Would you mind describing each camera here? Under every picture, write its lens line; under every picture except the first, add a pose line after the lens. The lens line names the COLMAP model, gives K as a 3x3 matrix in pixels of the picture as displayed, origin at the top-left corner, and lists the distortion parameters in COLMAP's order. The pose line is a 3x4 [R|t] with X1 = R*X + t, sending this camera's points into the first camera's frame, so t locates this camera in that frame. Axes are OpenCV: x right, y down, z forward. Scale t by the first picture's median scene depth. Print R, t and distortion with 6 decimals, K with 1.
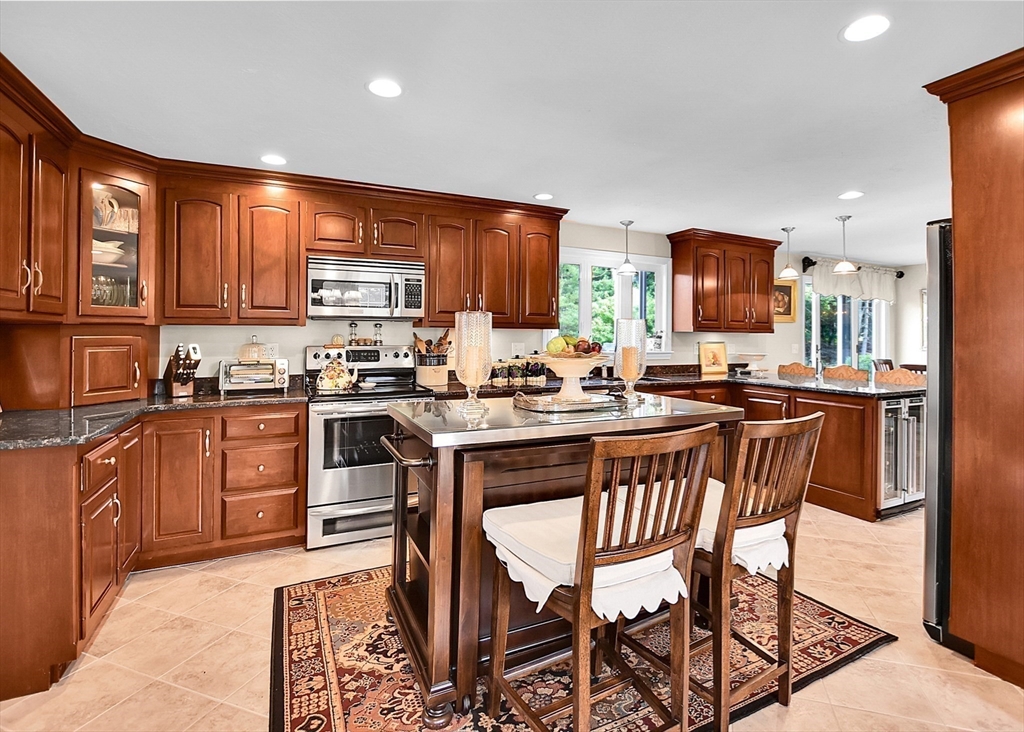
lens RADIAL K [[489.9, 0, 522.2], [0, 489.9, 331.8], [0, 0, 1]] dist [-0.052766, 0.000221]
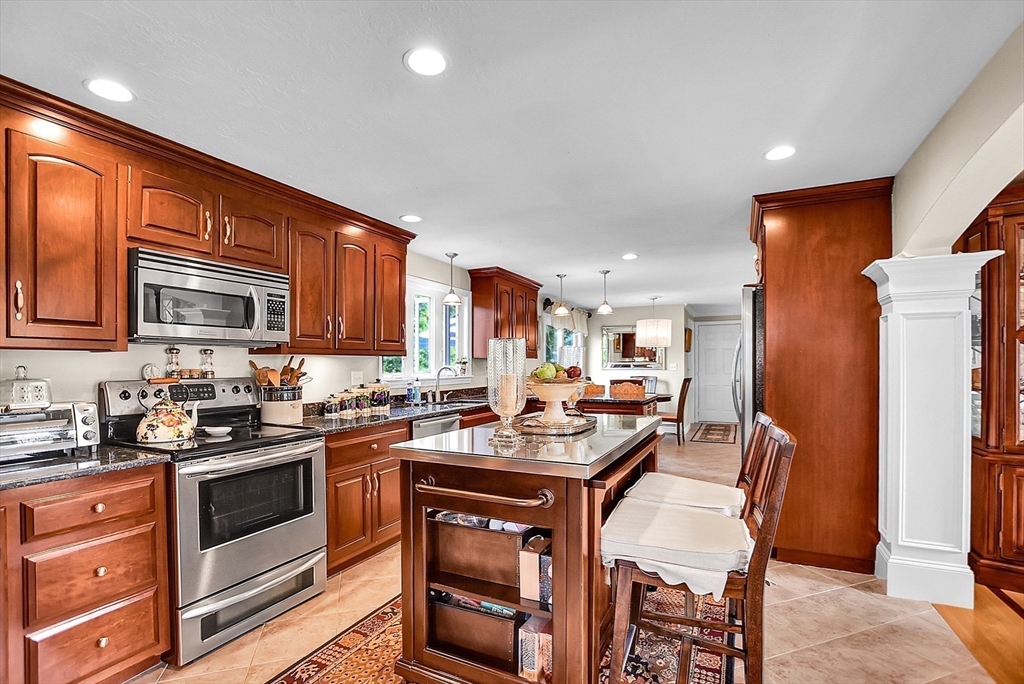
lens RADIAL K [[470.1, 0, 512.4], [0, 470.1, 373.1], [0, 0, 1]] dist [-0.021614, 0.000111]
pose [[0.789784, -0.022861, 0.612959, -0.372303], [0.004539, 0.999496, 0.031430, 0.000177], [-0.613368, -0.022041, 0.789490, 0.139928]]
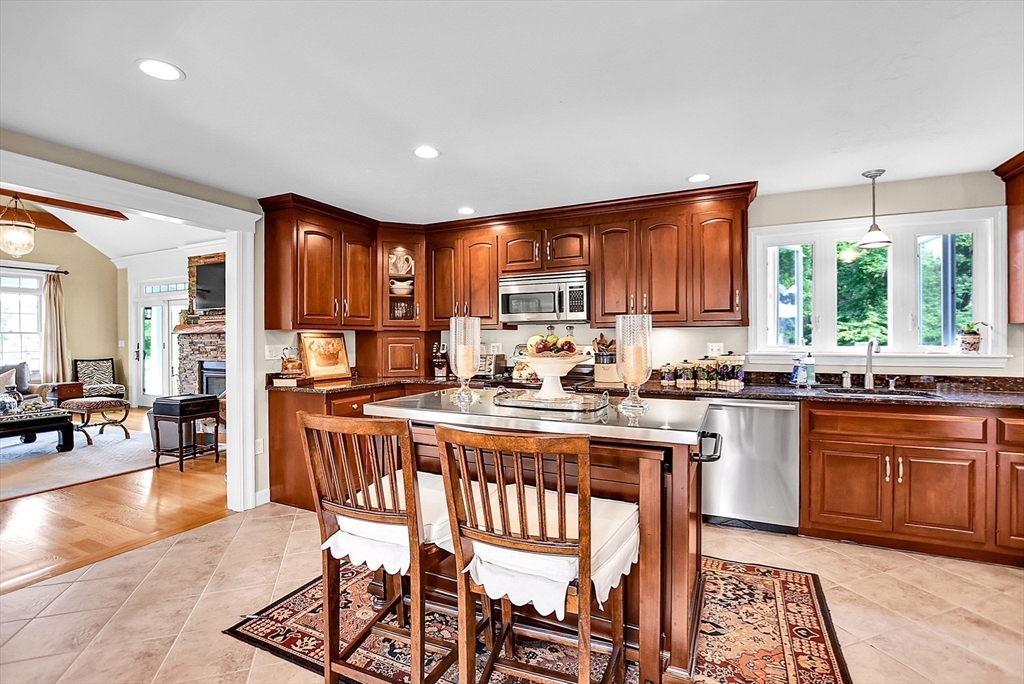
lens RADIAL K [[470.1, 0, 508.2], [0, 470.1, 337.2], [0, 0, 1]] dist [-0.021614, 0.000111]
pose [[0.624549, -0.009007, -0.780934, 0.497301], [0.019725, 0.999796, 0.004244, 0.002606], [0.780736, -0.018054, 0.624600, 0.190255]]
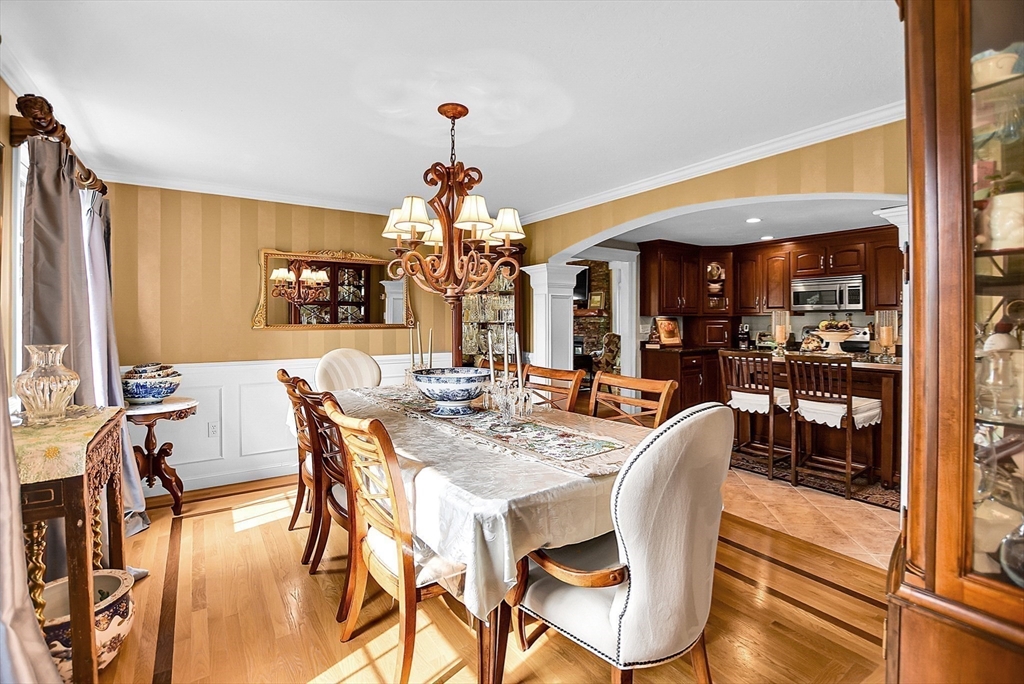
lens RADIAL K [[470.1, 0, 513.6], [0, 470.1, 319.9], [0, 0, 1]] dist [-0.021614, 0.000111]
pose [[0.167916, -0.004792, -0.985790, 1.057807], [0.015509, 0.999877, -0.002218, -0.008720], [0.985679, -0.014916, 0.167970, -0.360962]]
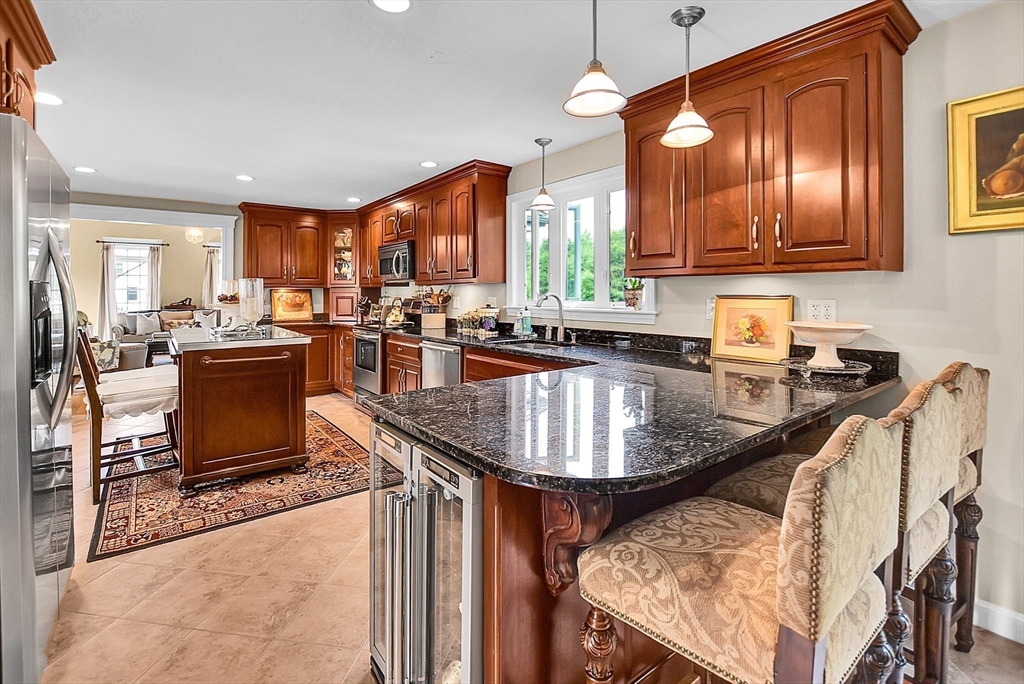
lens RADIAL K [[470.1, 0, 502.7], [0, 470.1, 294.3], [0, 0, 1]] dist [-0.021614, 0.000111]
pose [[0.205423, -0.002296, -0.978671, 1.133973], [0.020715, 0.999783, 0.002003, 0.018641], [0.978454, -0.020684, 0.205426, 0.952283]]
